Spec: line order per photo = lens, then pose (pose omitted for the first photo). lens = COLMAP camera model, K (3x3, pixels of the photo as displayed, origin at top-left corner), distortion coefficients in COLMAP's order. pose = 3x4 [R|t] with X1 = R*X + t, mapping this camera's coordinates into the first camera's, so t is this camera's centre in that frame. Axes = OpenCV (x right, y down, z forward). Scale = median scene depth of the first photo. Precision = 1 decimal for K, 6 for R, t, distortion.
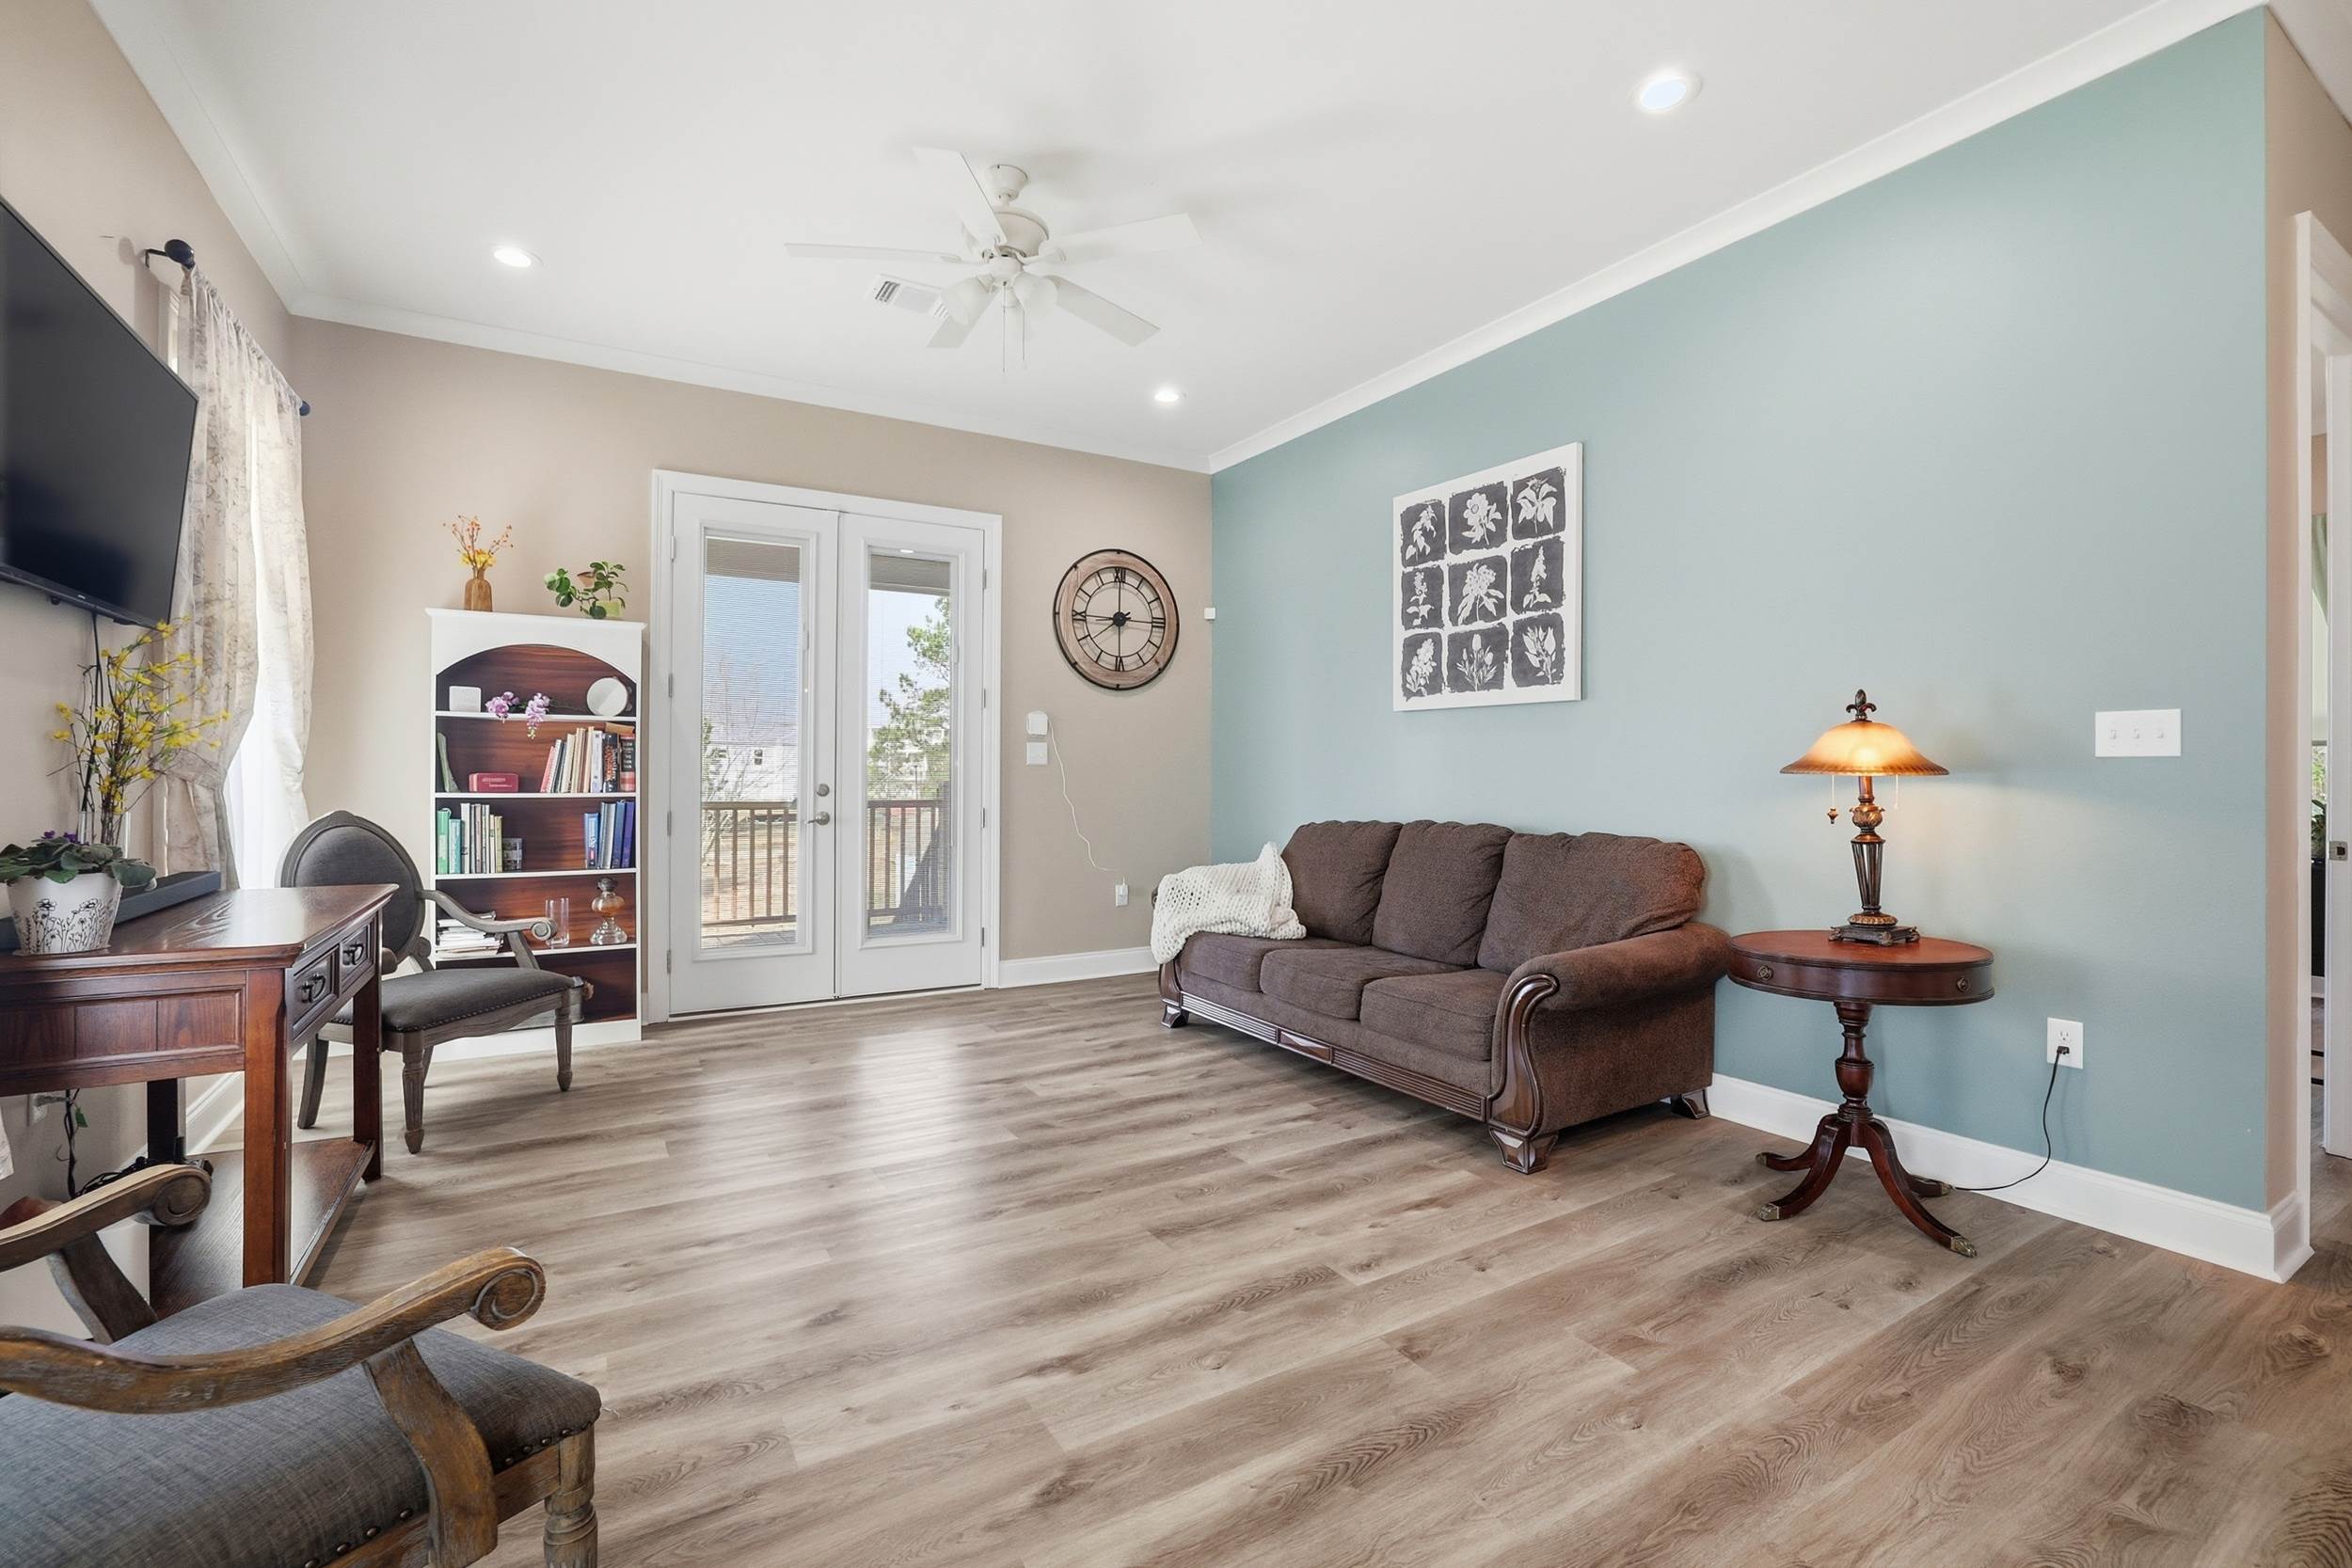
lens RADIAL K [[1018.7, 0, 1156.4], [0, 1018.7, 775.4], [0, 0, 1]] dist [-0.039984, 0.004743]
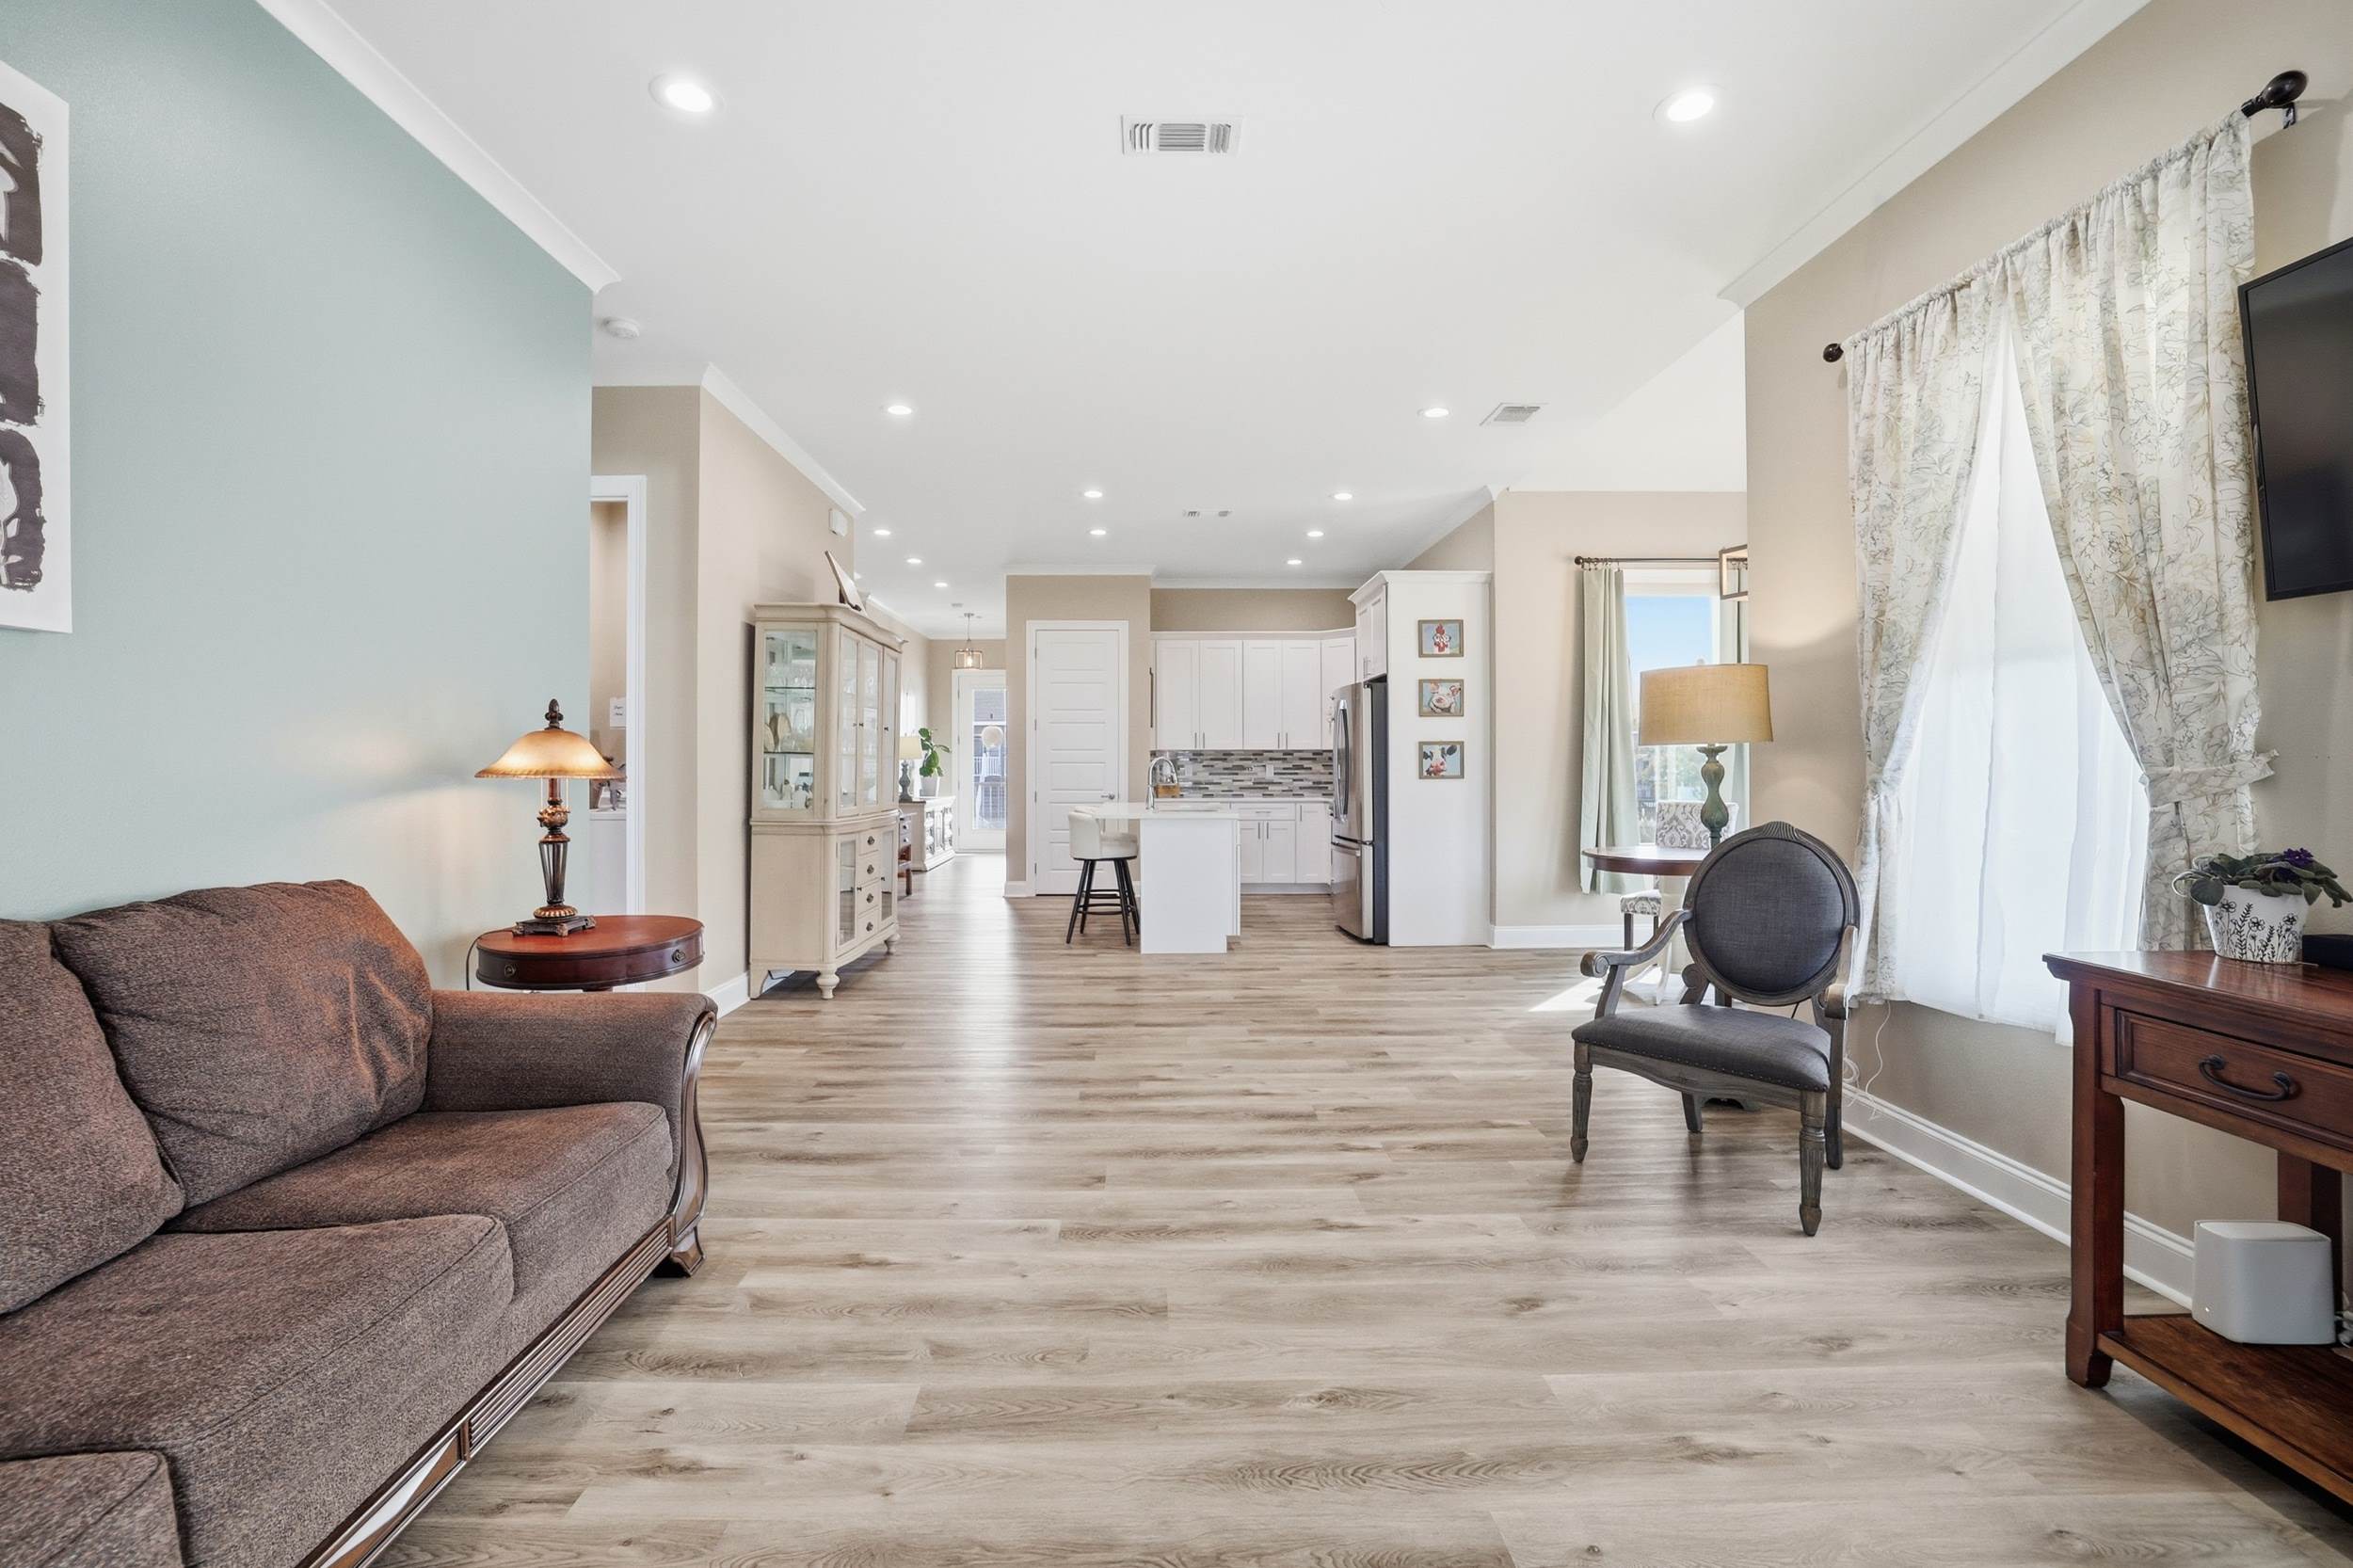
lens RADIAL K [[1019.2, 0, 1164.6], [0, 1019.2, 776.5], [0, 0, 1]] dist [-0.039984, 0.004743]
pose [[-0.876708, -0.007724, 0.480960, -0.399786], [-0.002705, 0.999934, 0.011127, -0.018127], [-0.481015, 0.008454, -0.876672, 1.690124]]
